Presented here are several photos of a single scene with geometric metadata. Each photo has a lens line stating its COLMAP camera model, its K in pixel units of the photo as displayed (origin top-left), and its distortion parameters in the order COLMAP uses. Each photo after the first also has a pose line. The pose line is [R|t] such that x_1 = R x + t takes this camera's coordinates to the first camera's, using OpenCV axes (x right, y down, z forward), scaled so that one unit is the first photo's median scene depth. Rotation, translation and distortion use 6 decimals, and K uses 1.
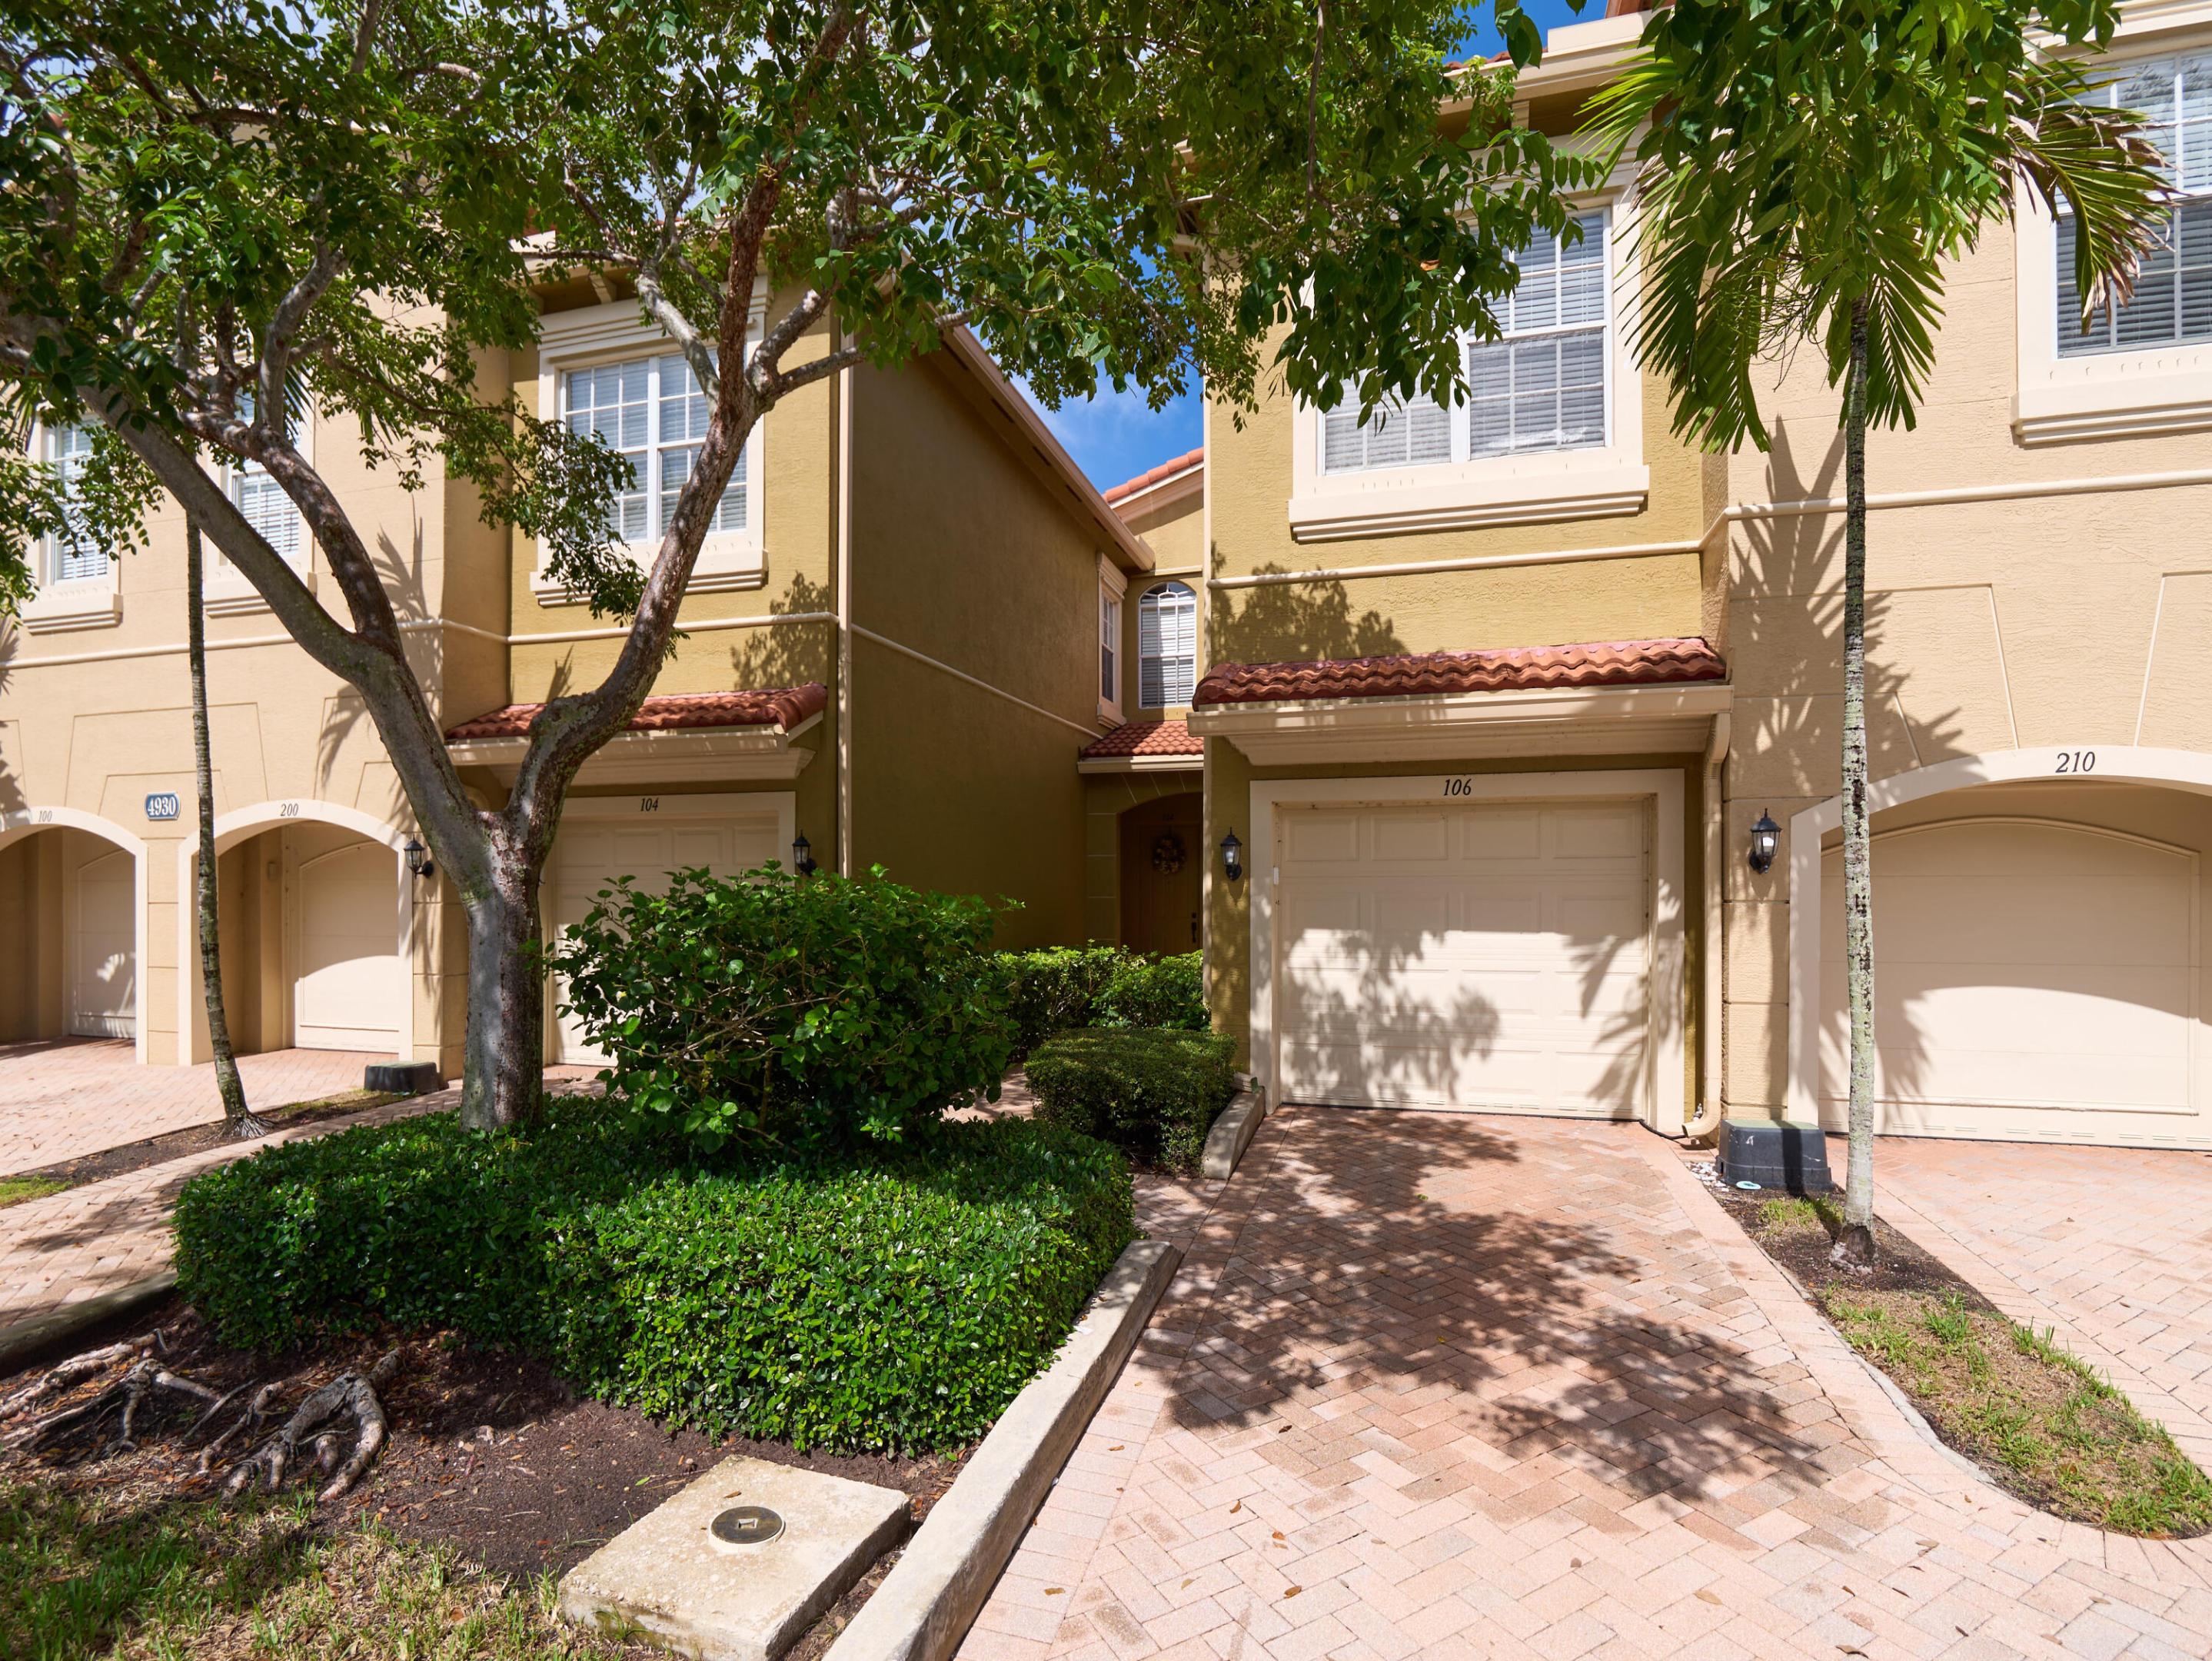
lens RADIAL K [[1057.4, 0, 1100.8], [0, 1057.4, 837.8], [0, 0, 1]] dist [-0.013245, -0.000043]
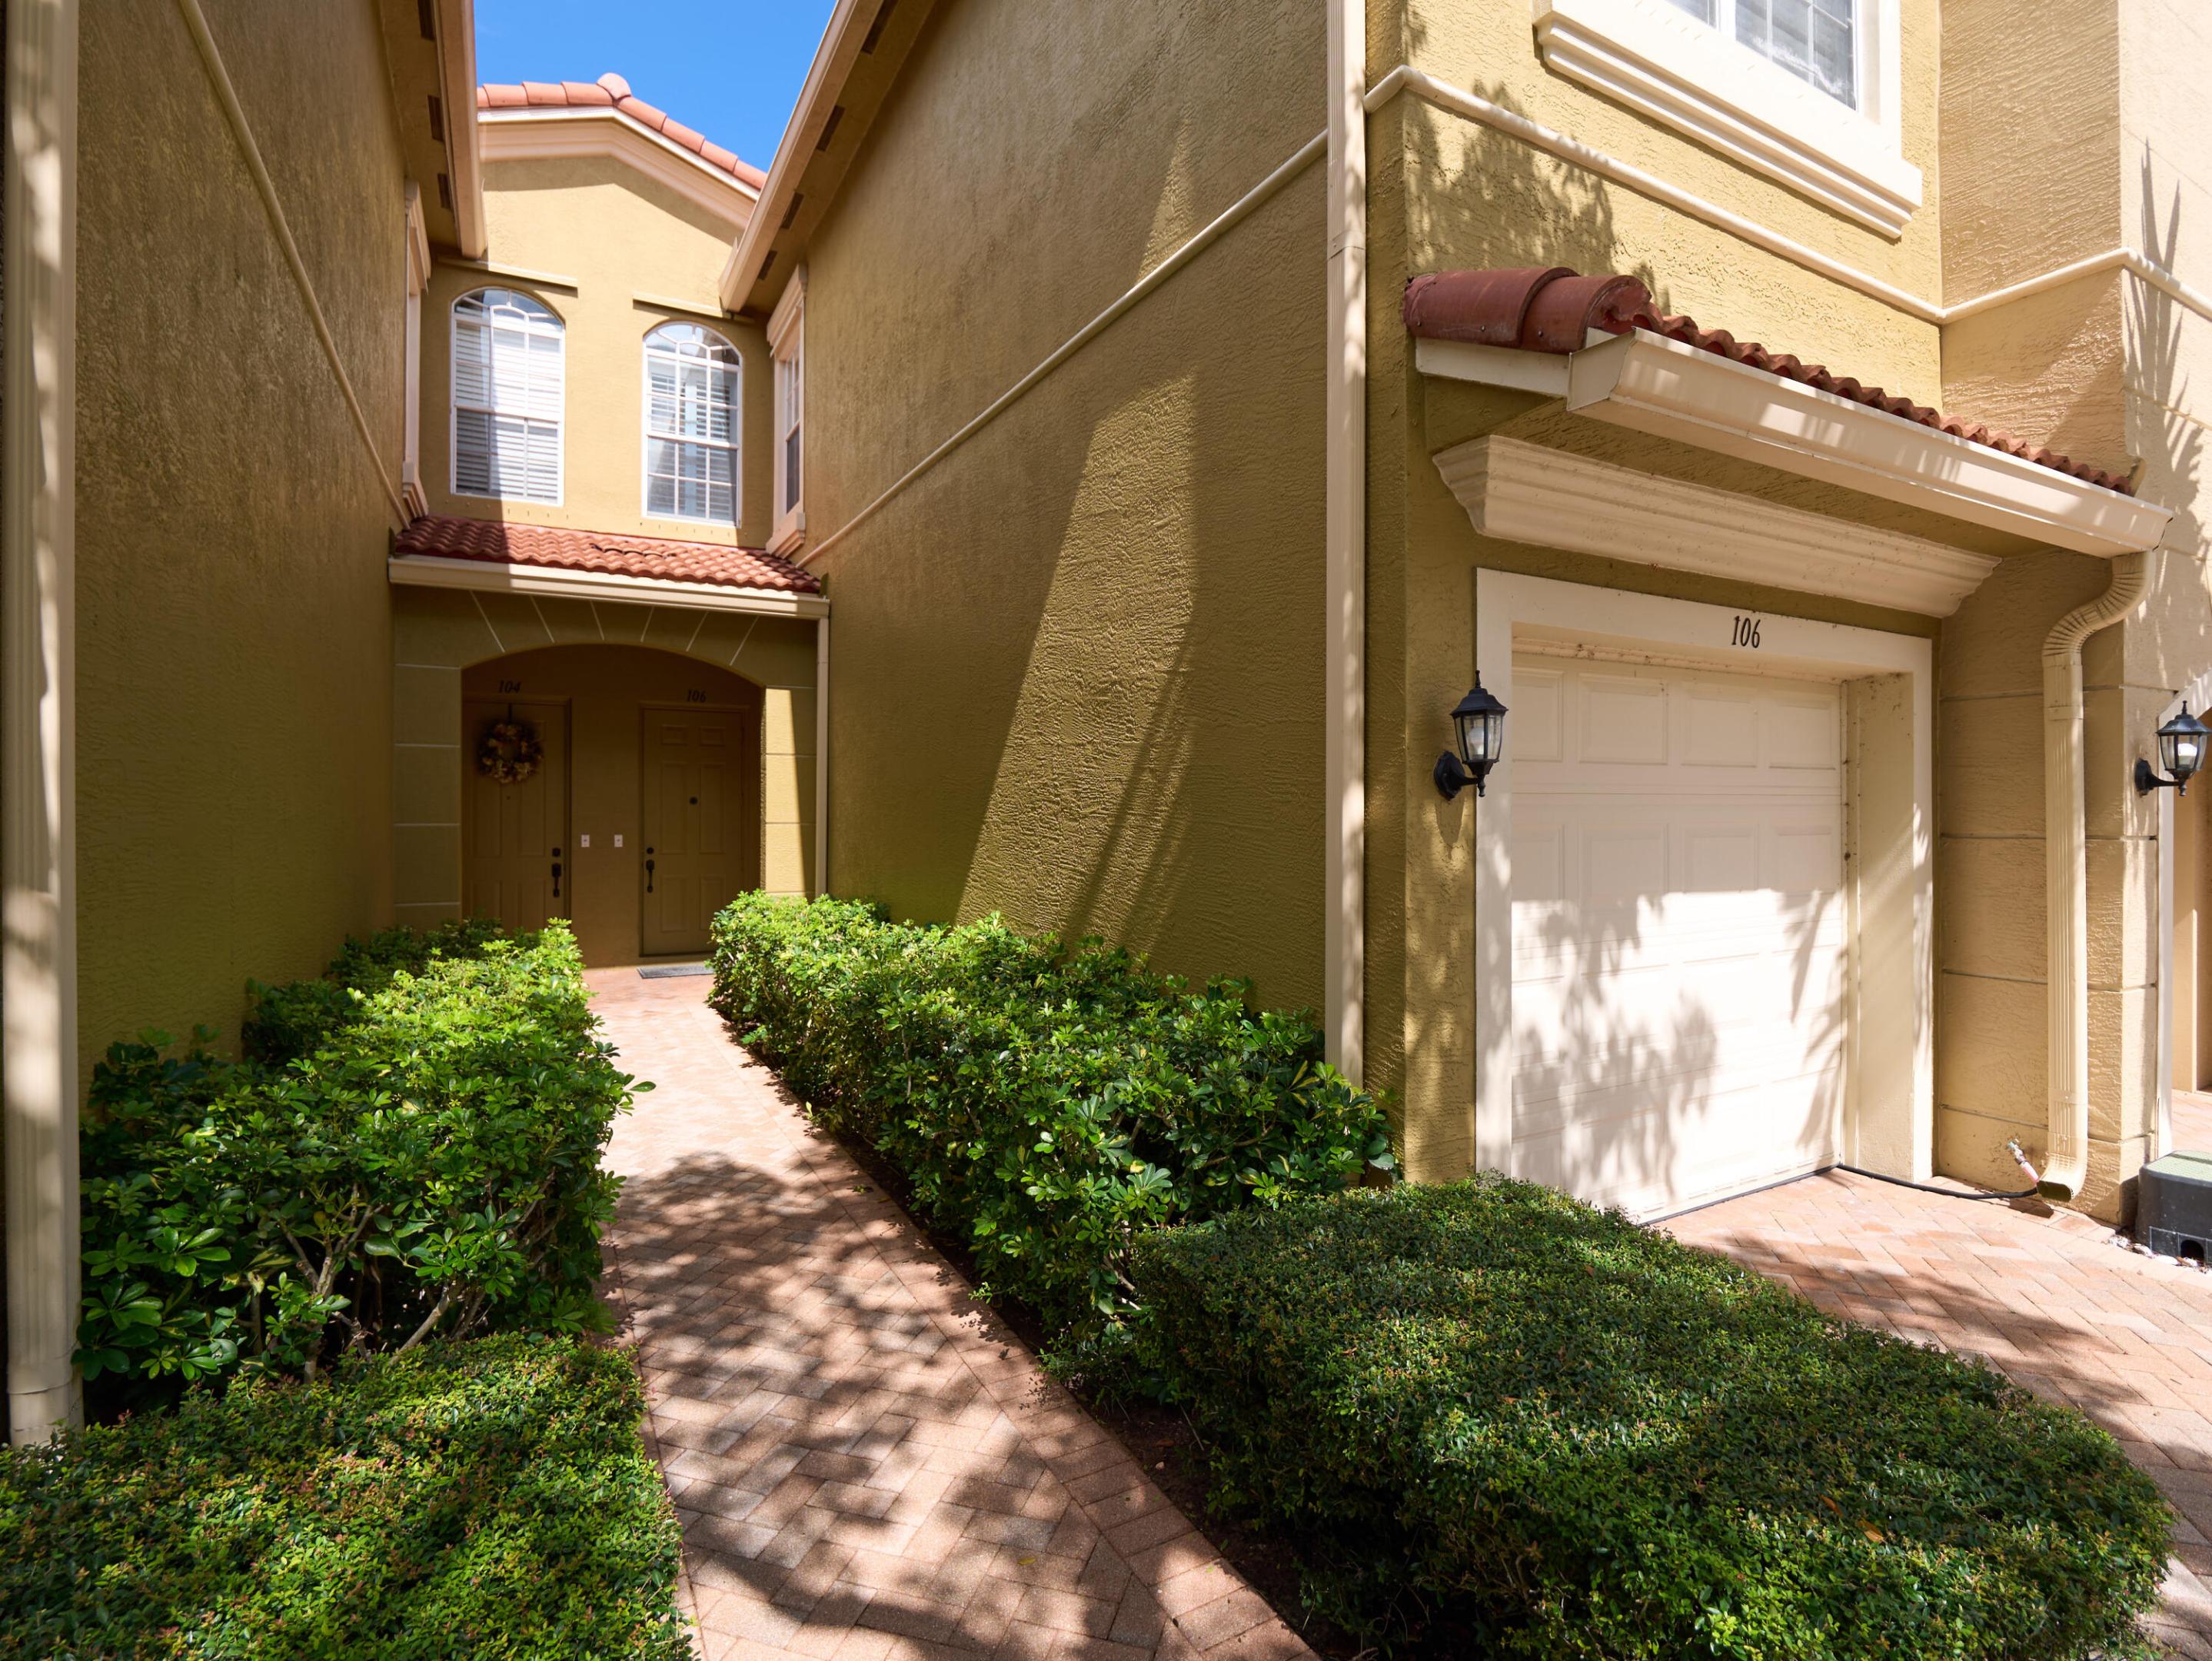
lens RADIAL K [[1079.3, 0, 1104.6], [0, 1079.3, 791.3], [0, 0, 1]] dist [-0.024039, -0.000025]
pose [[0.713804, 0.011687, 0.700248, -0.273477], [-0.036593, 0.999117, 0.020626, 0.033193], [-0.699389, -0.040347, 0.713601, 0.803318]]
